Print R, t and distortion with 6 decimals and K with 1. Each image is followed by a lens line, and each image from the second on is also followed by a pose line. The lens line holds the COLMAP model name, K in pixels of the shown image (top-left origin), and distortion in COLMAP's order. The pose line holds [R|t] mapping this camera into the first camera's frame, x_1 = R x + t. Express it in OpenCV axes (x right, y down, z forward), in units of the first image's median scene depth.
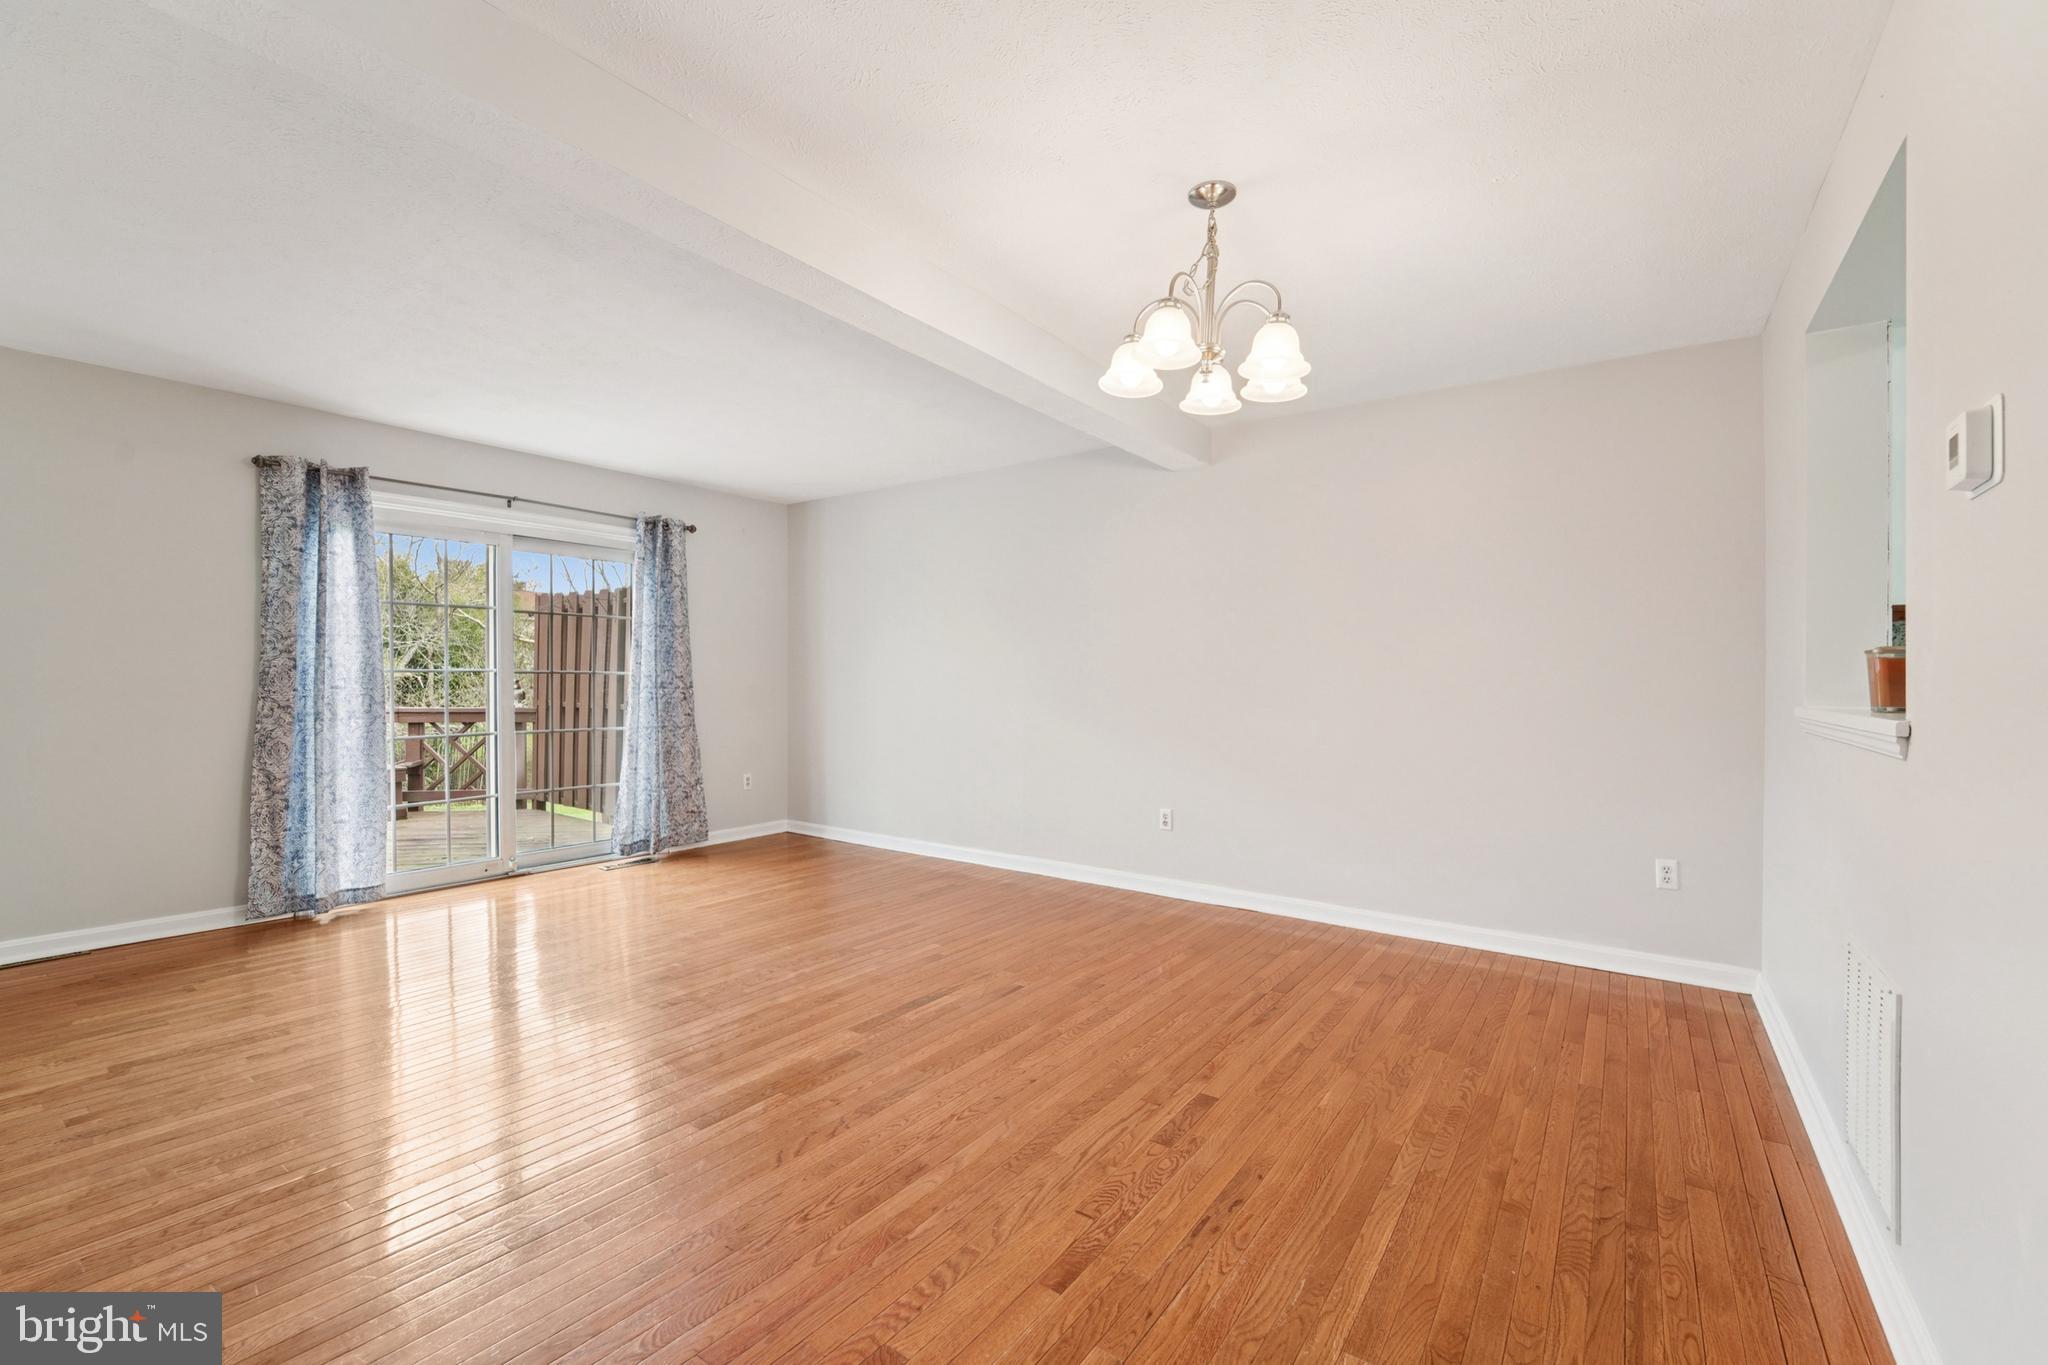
lens RADIAL K [[860.3, 0, 1032.4], [0, 860.3, 694.0], [0, 0, 1]] dist [-0.021915, -0.000120]
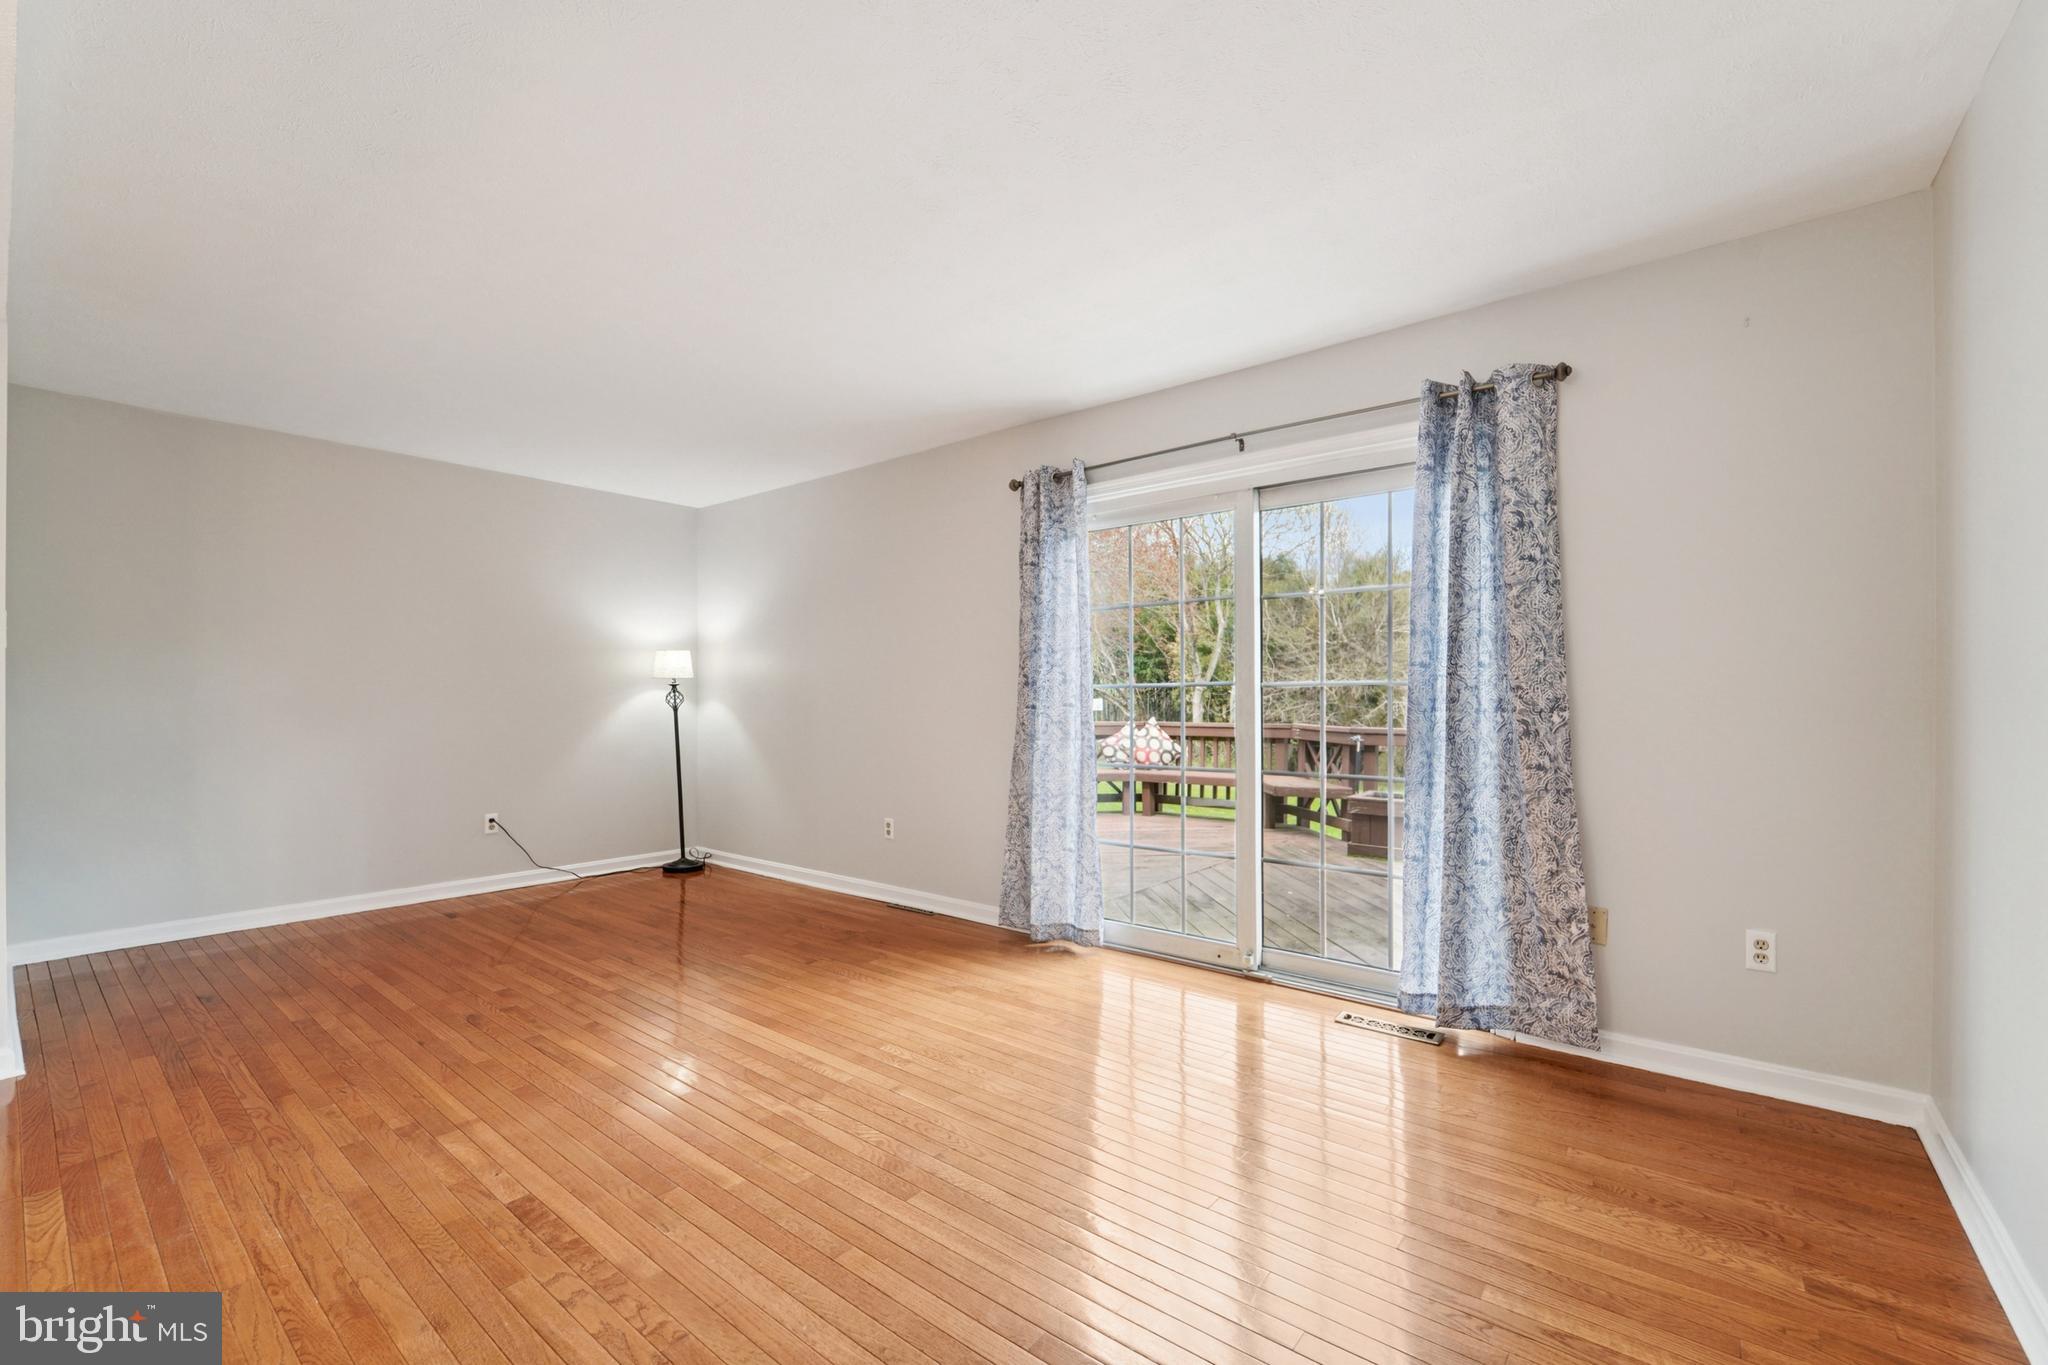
lens RADIAL K [[845.6, 0, 1022.6], [0, 845.6, 695.4], [0, 0, 1]] dist [-0.018768, -0.000036]
pose [[-0.071013, -0.006537, -0.997454, 0.096657], [-0.012413, 0.999907, -0.005669, -0.011258], [0.997398, 0.011978, -0.071087, 0.857264]]
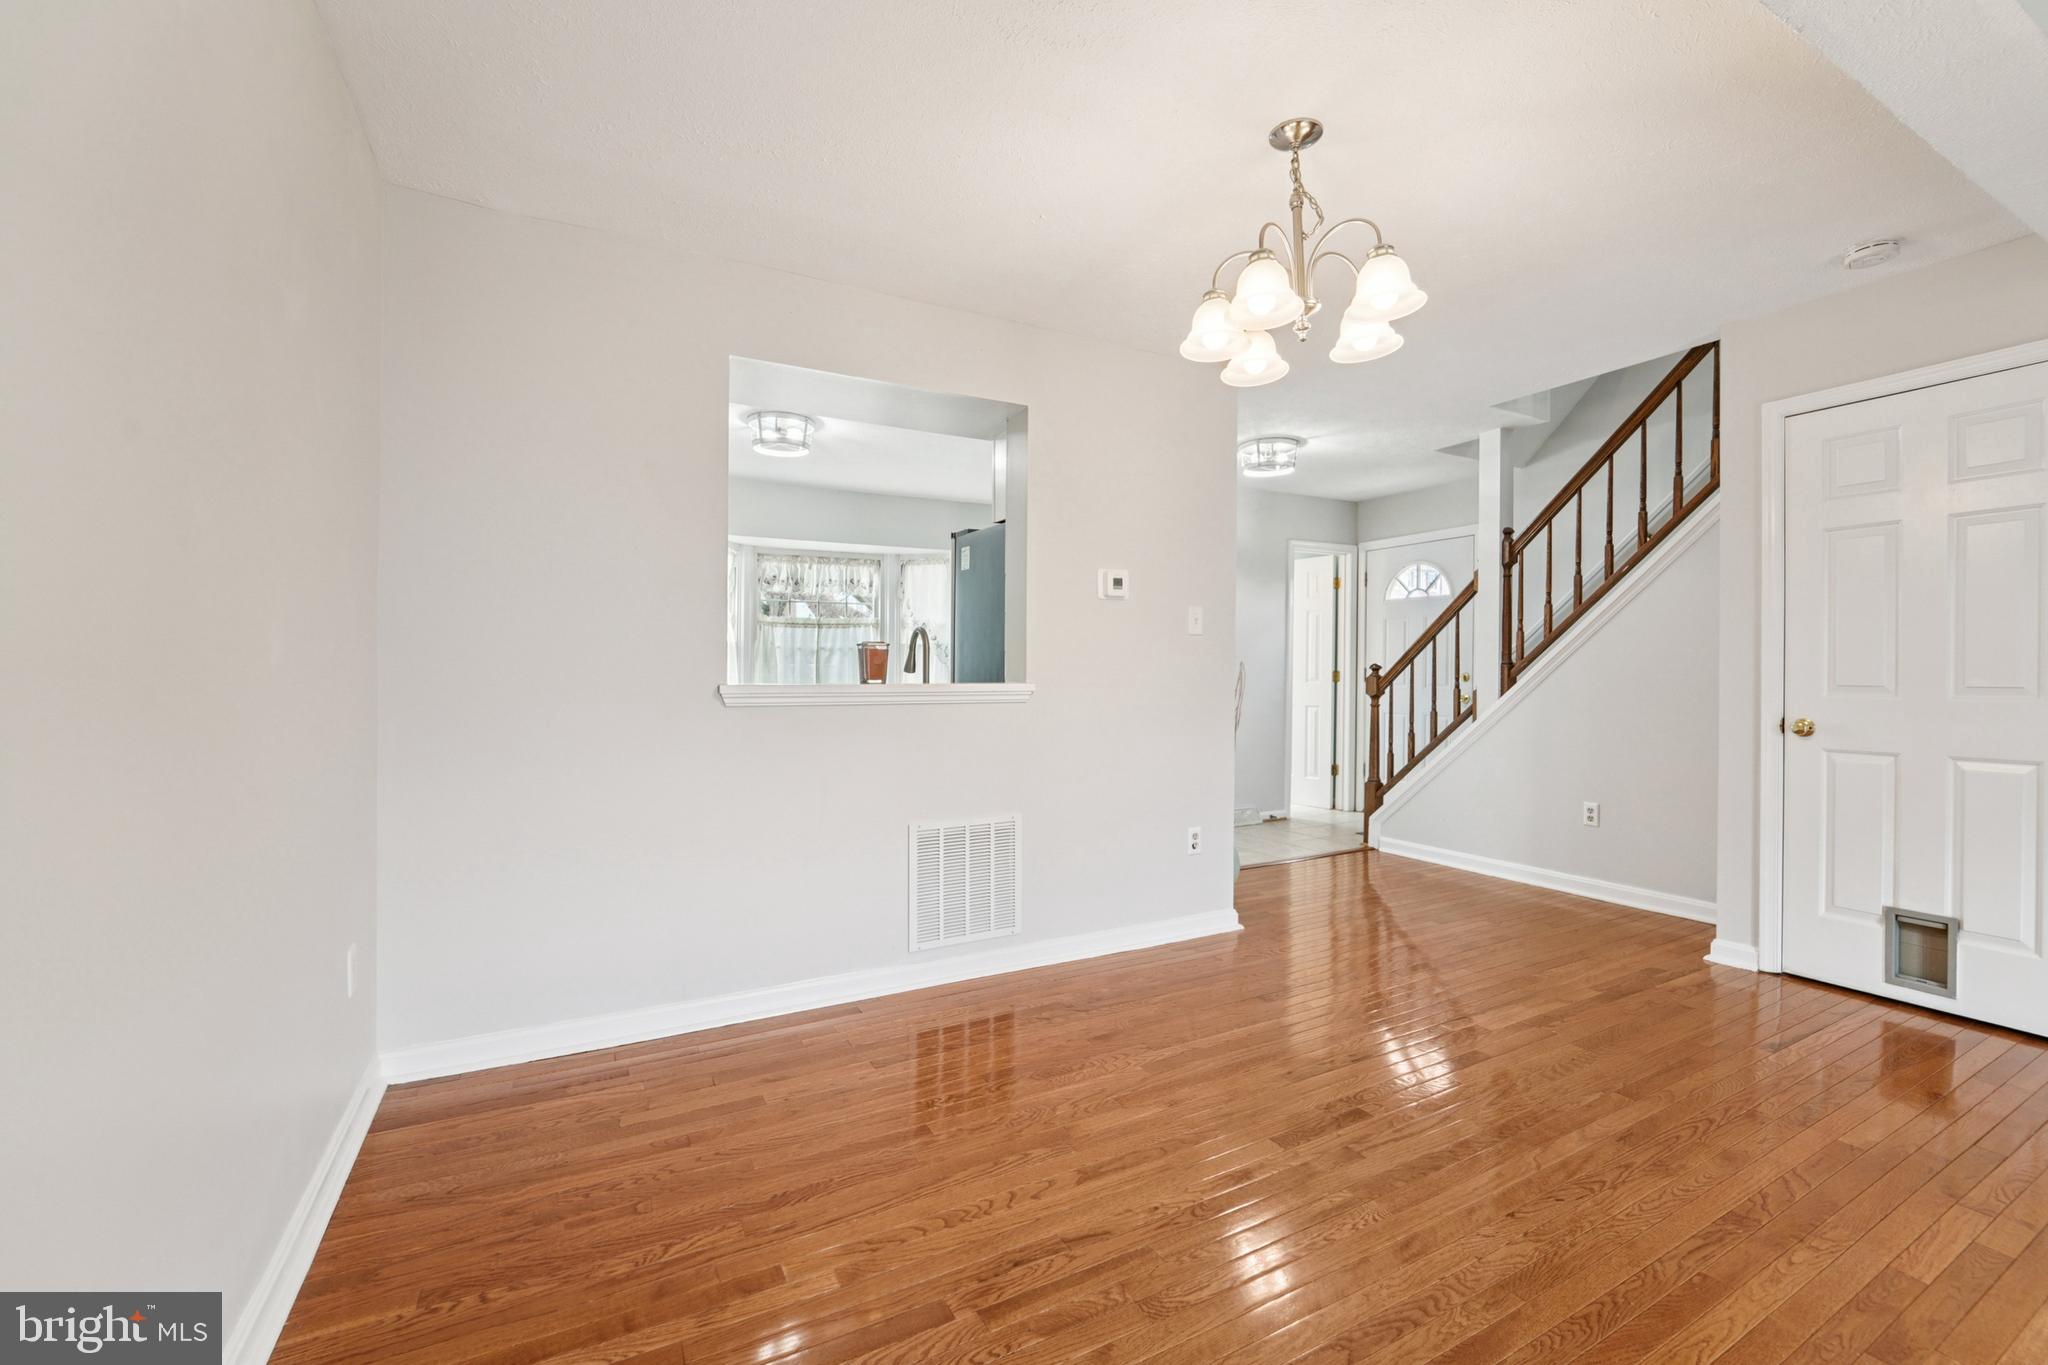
lens RADIAL K [[838.0, 0, 1017.8], [0, 838.0, 685.4], [0, 0, 1]] dist [-0.026466, 0.000016]
pose [[-0.887790, -0.019059, 0.459854, 0.030589], [-0.004079, 0.999429, 0.033547, -0.010755], [-0.460231, 0.027907, -0.887360, 0.904493]]
